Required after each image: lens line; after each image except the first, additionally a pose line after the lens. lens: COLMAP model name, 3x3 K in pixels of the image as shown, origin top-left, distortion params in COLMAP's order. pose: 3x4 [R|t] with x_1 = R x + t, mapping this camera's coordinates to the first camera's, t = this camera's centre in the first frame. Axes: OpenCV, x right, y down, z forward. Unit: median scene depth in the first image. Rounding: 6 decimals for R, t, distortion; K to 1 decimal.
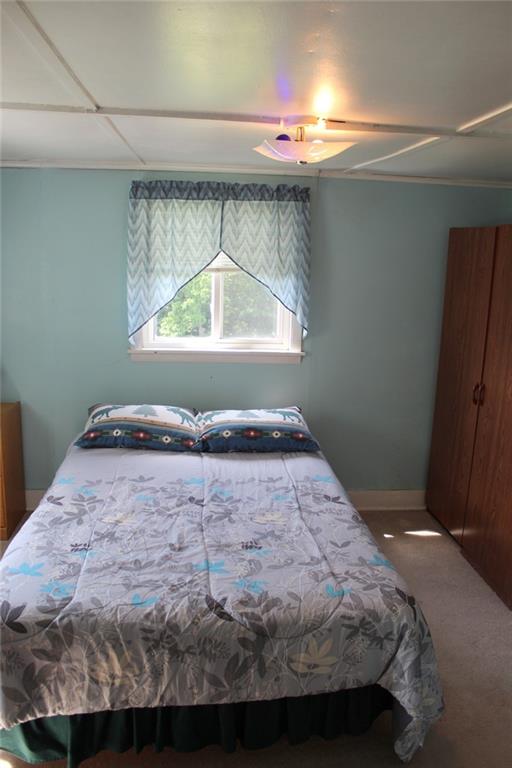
lens RADIAL K [[629.5, 0, 256.0], [0, 629.5, 384.0], [0, 0, 1]] dist [-0.166519, 0.150561]
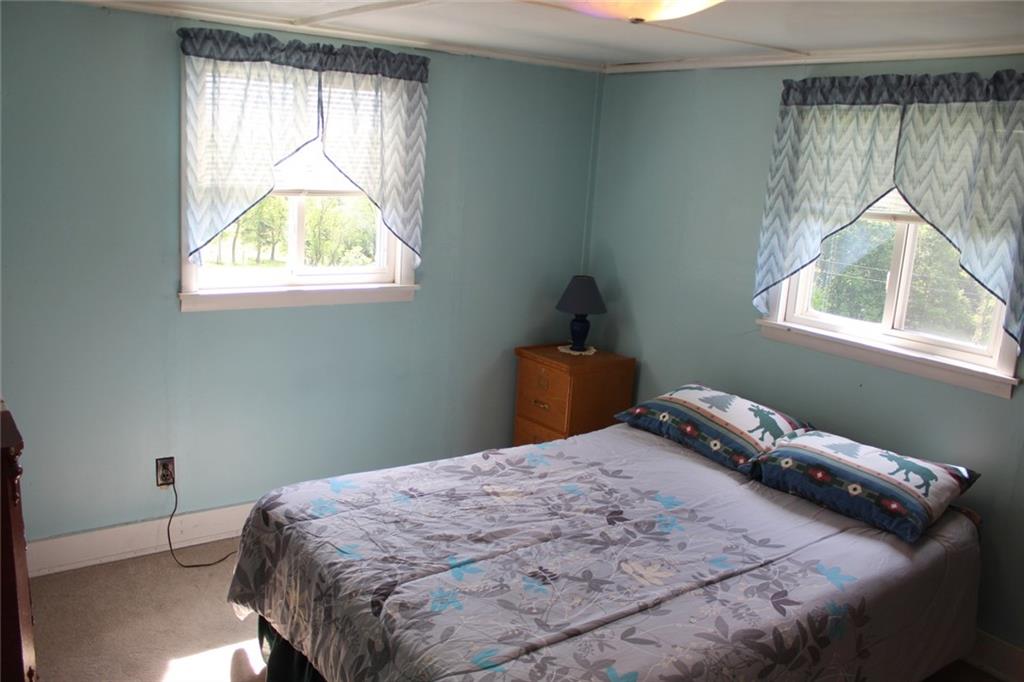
lens RADIAL K [[839.3, 0, 512.0], [0, 839.3, 341.0], [0, 0, 1]] dist [-0.166519, 0.150561]
pose [[0.524355, 0.180918, -0.832058, 0.487078], [-0.224202, 0.972021, 0.070061, -0.038027], [0.821453, 0.149813, 0.550246, 0.292578]]
